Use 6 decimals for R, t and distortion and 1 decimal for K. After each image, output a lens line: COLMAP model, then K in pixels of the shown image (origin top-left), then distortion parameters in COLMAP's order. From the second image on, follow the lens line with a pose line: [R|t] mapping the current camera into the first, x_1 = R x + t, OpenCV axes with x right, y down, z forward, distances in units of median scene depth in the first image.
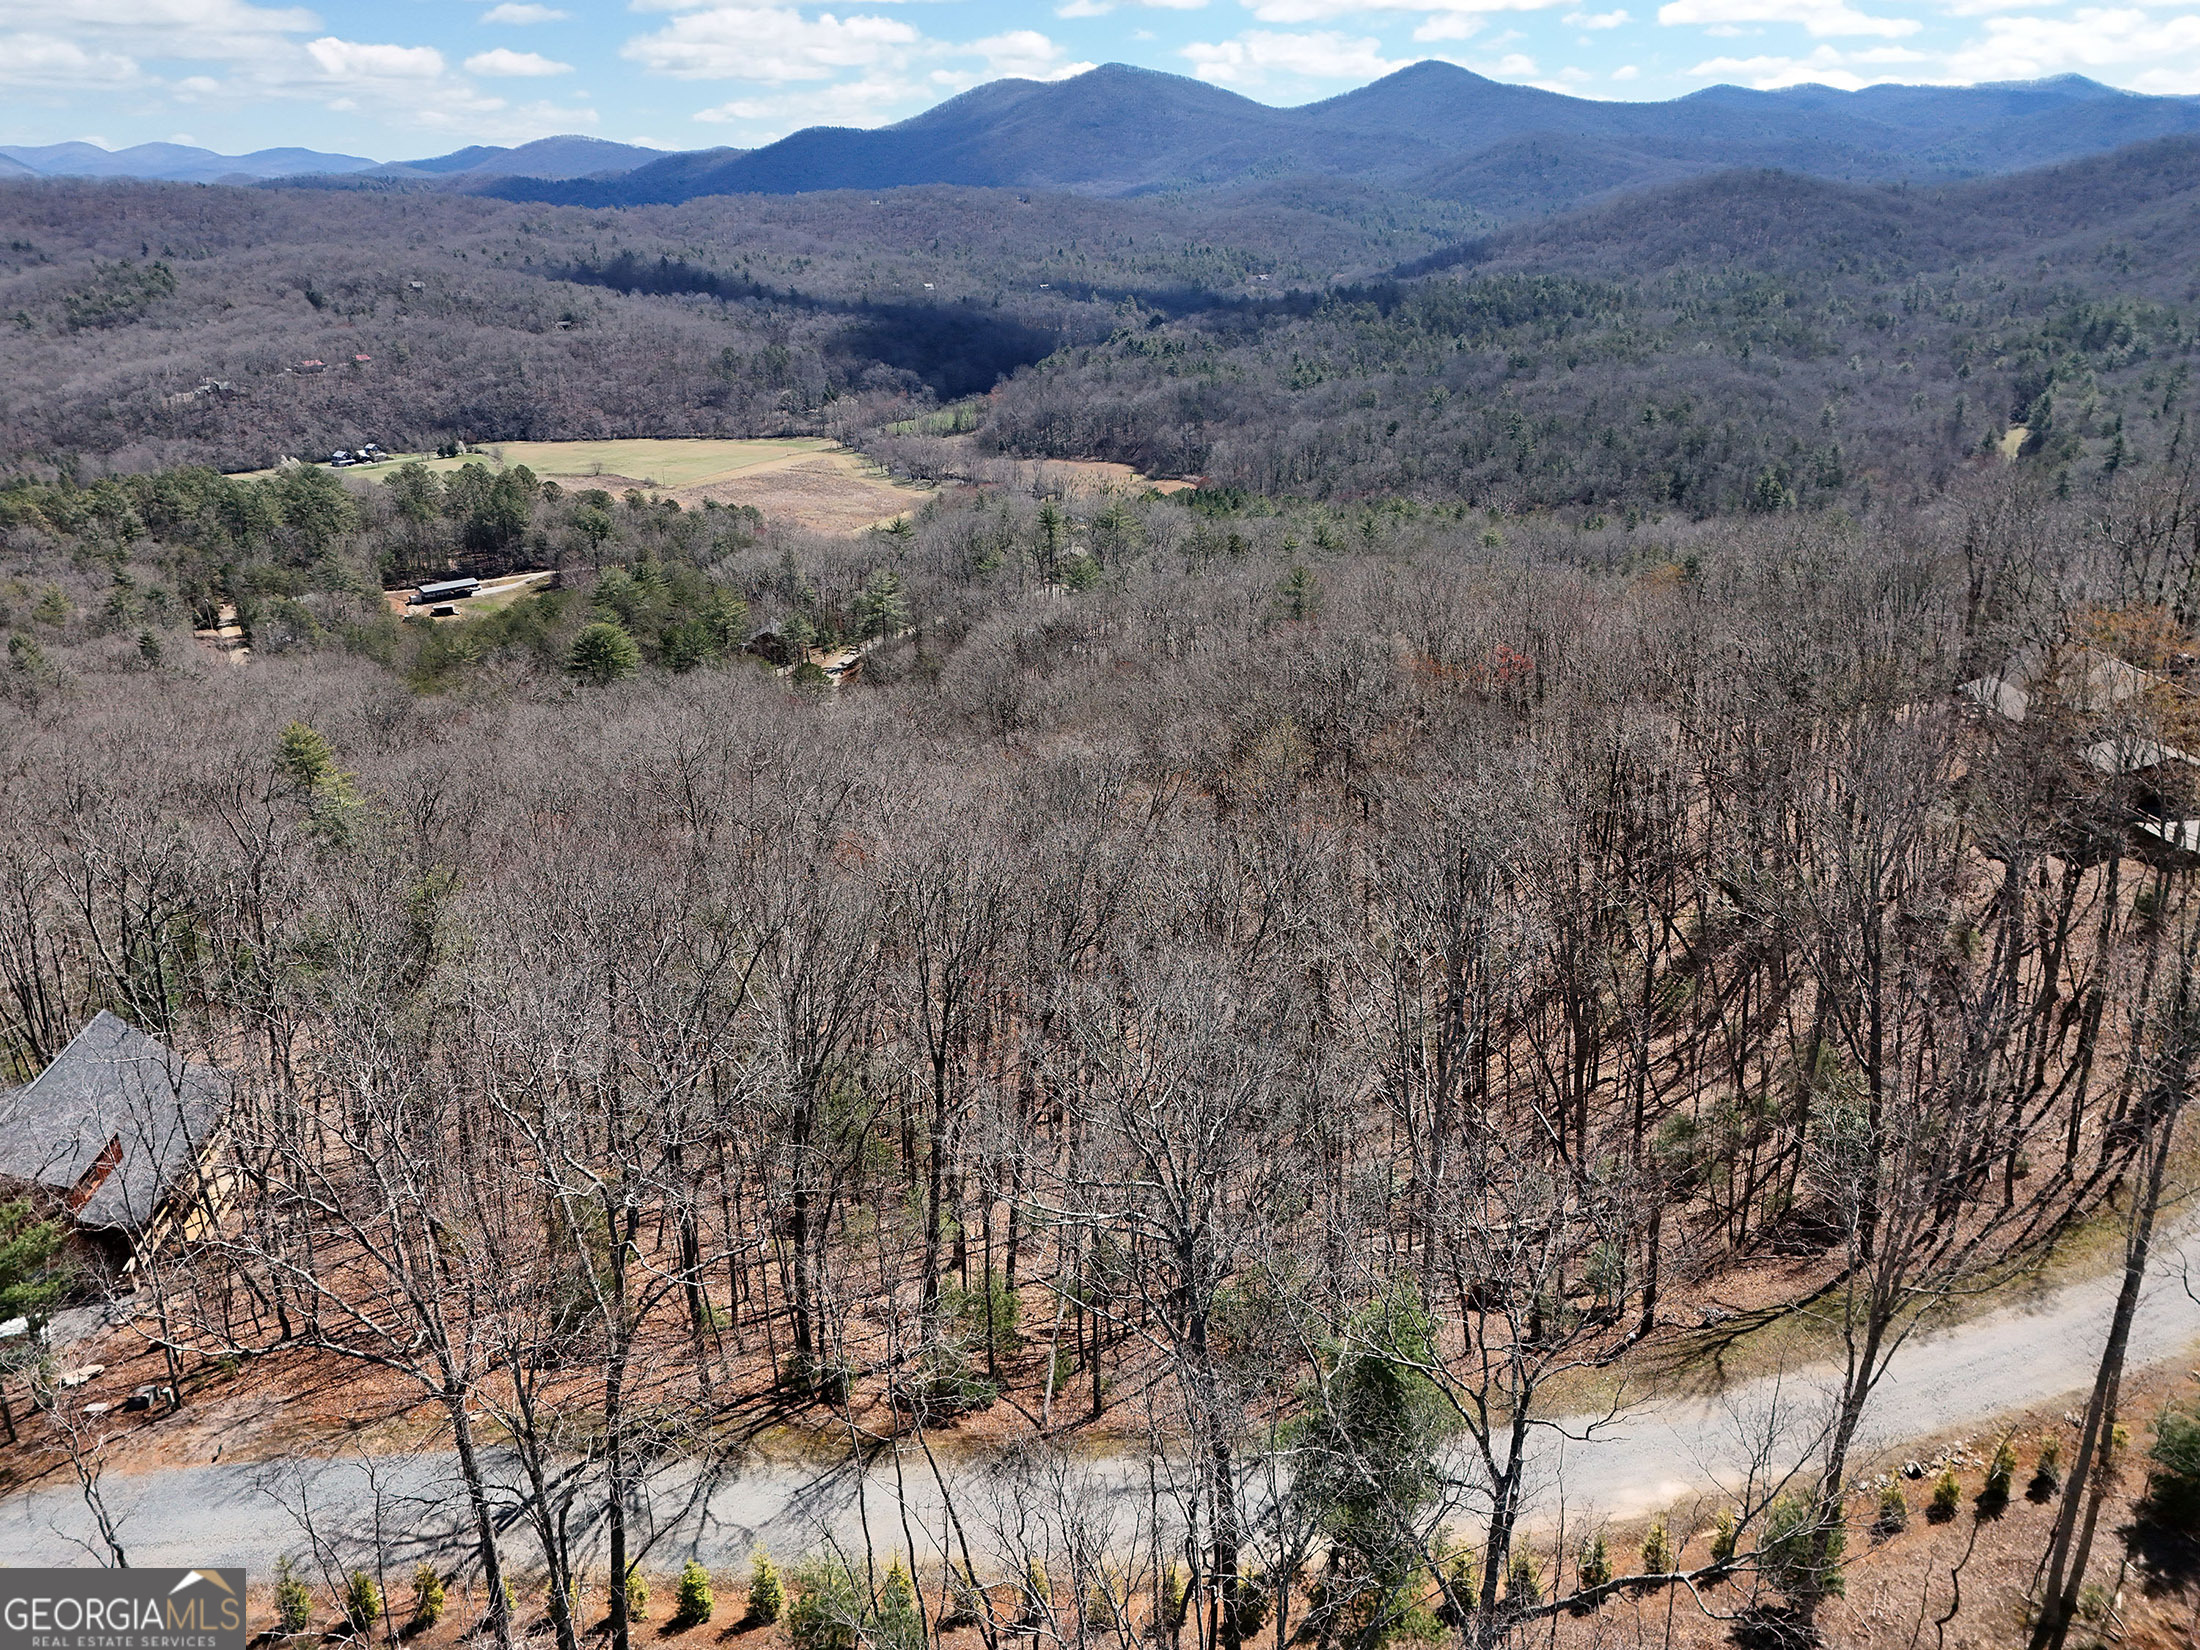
lens RADIAL K [[1578.4, 0, 1100.0], [0, 1578.4, 825.0], [0, 0, 1]] dist [0.024387, -0.003850]
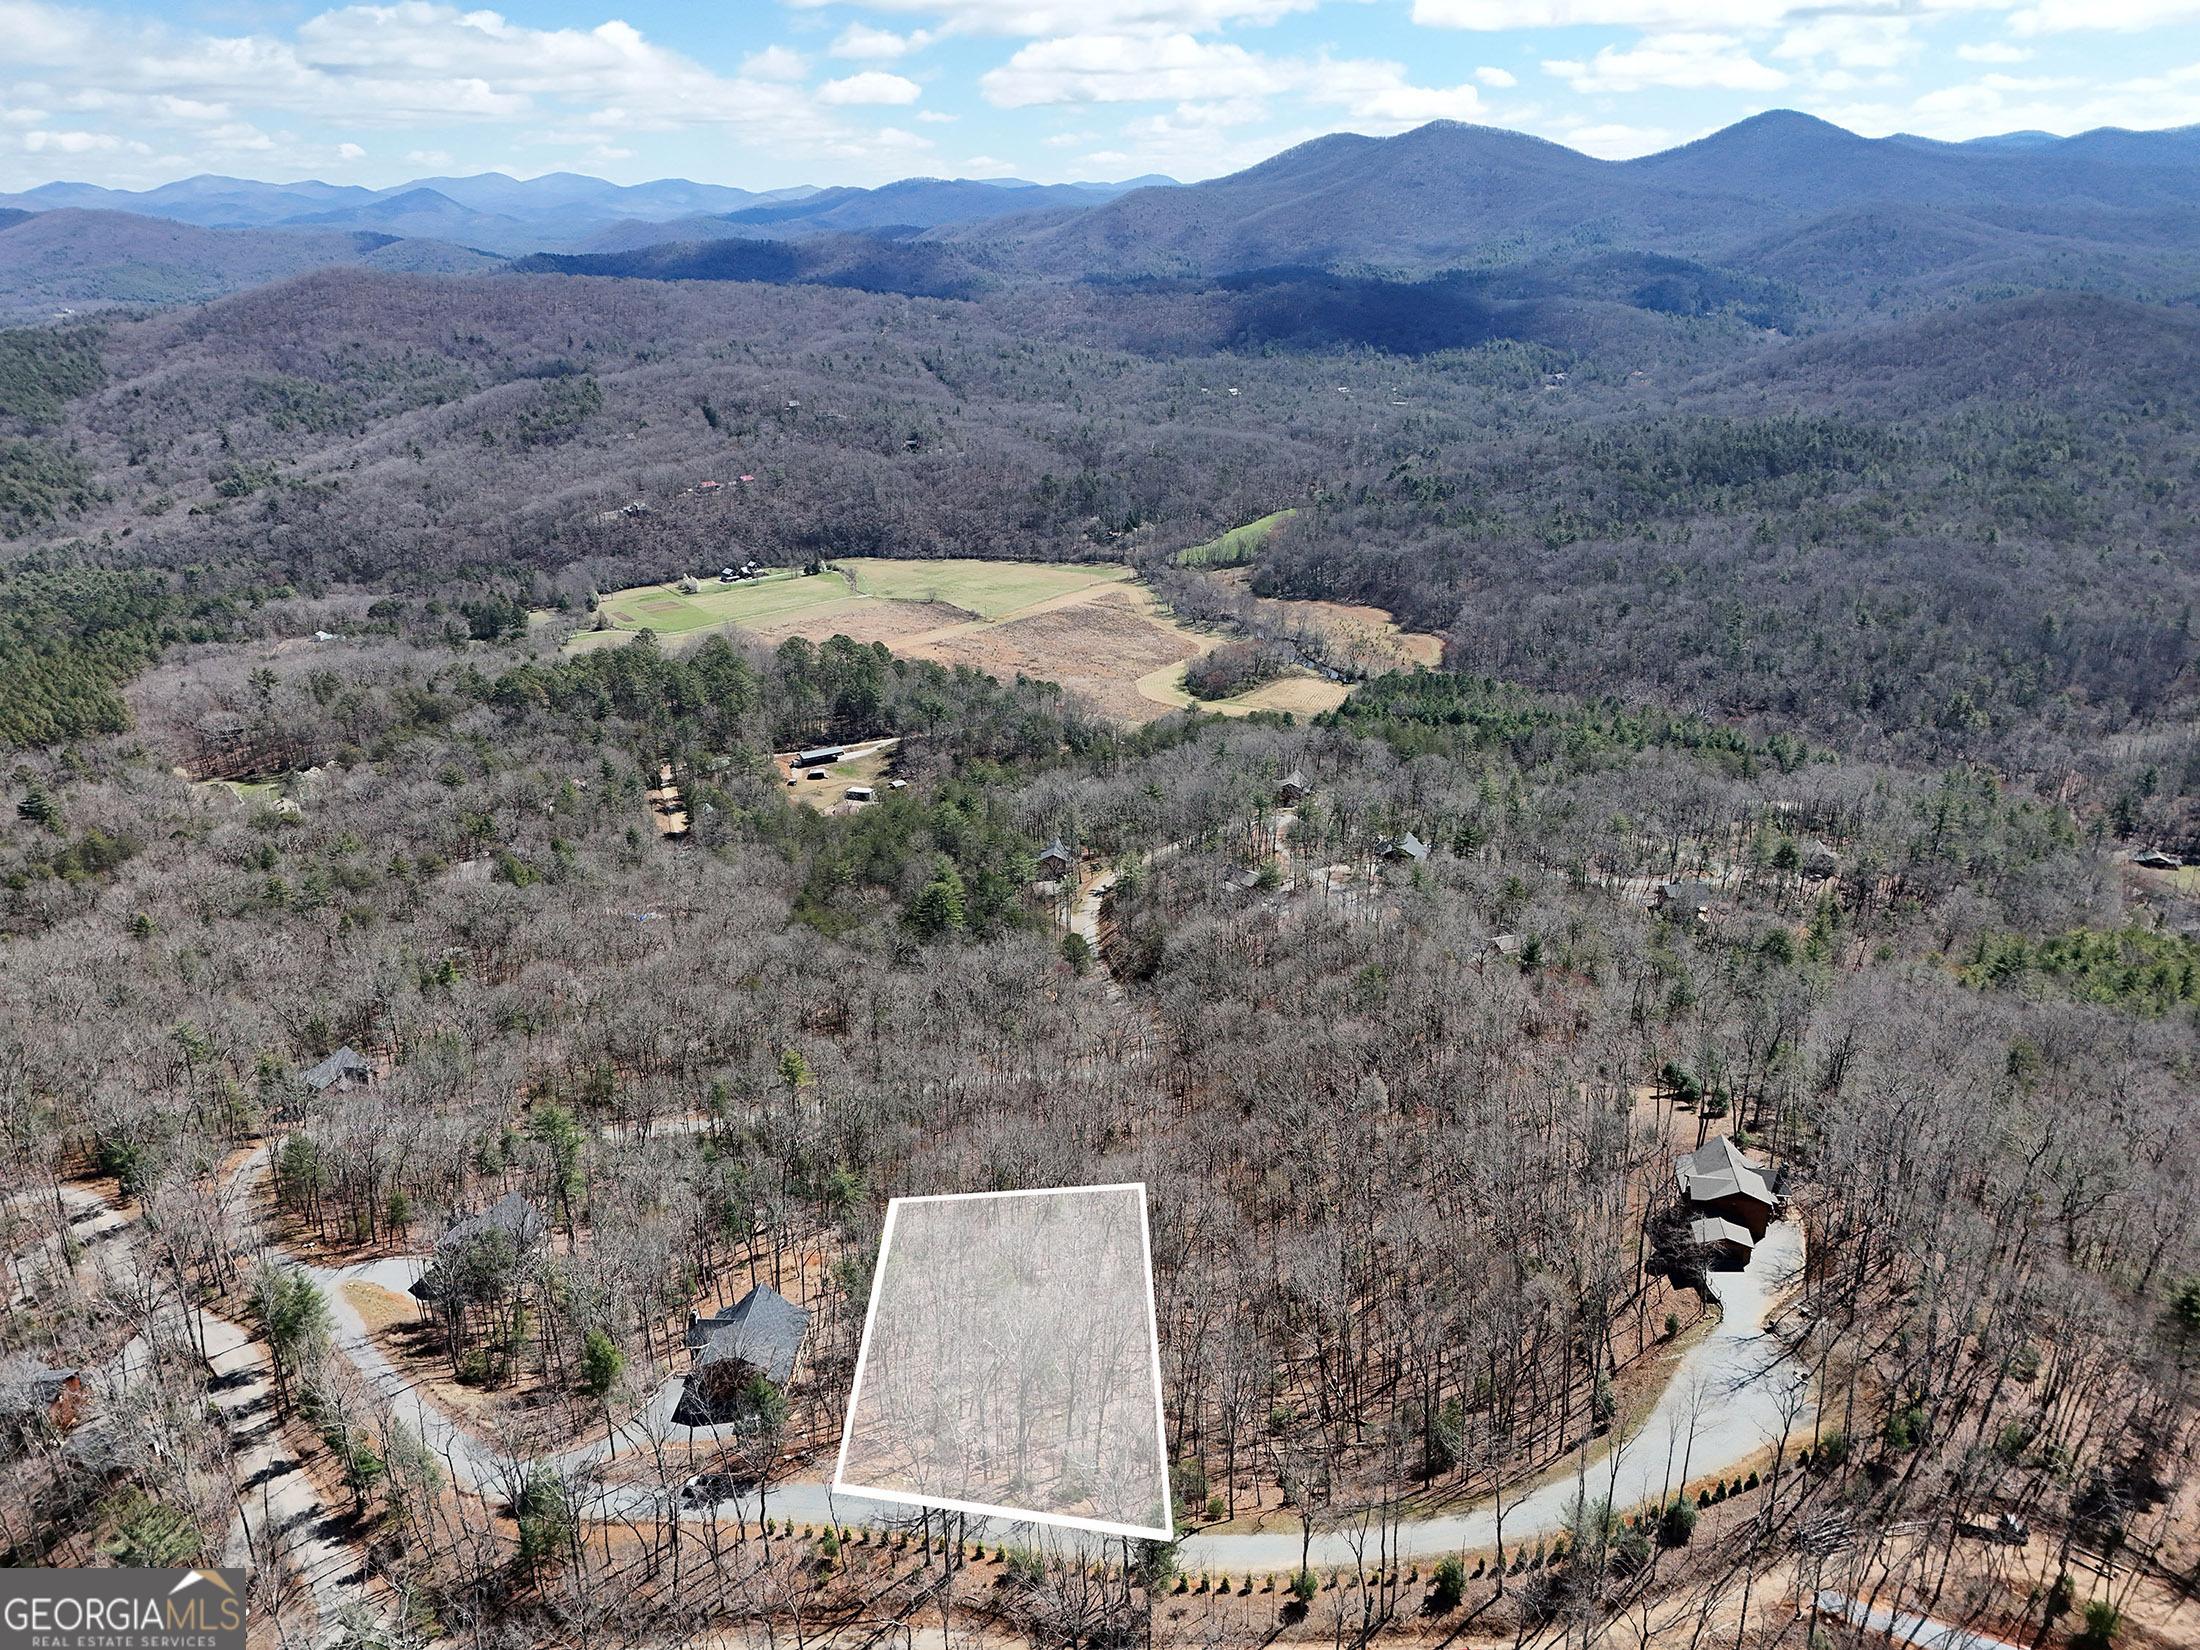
lens RADIAL K [[1542.0, 0, 1100.0], [0, 1542.0, 825.0], [0, 0, 1]] dist [0.100532, -0.110082]
pose [[0.981641, 0.067608, -0.178352, 0.022304], [-0.070424, 0.997472, -0.009500, -0.047960], [0.177258, 0.021885, 0.983921, -0.104621]]
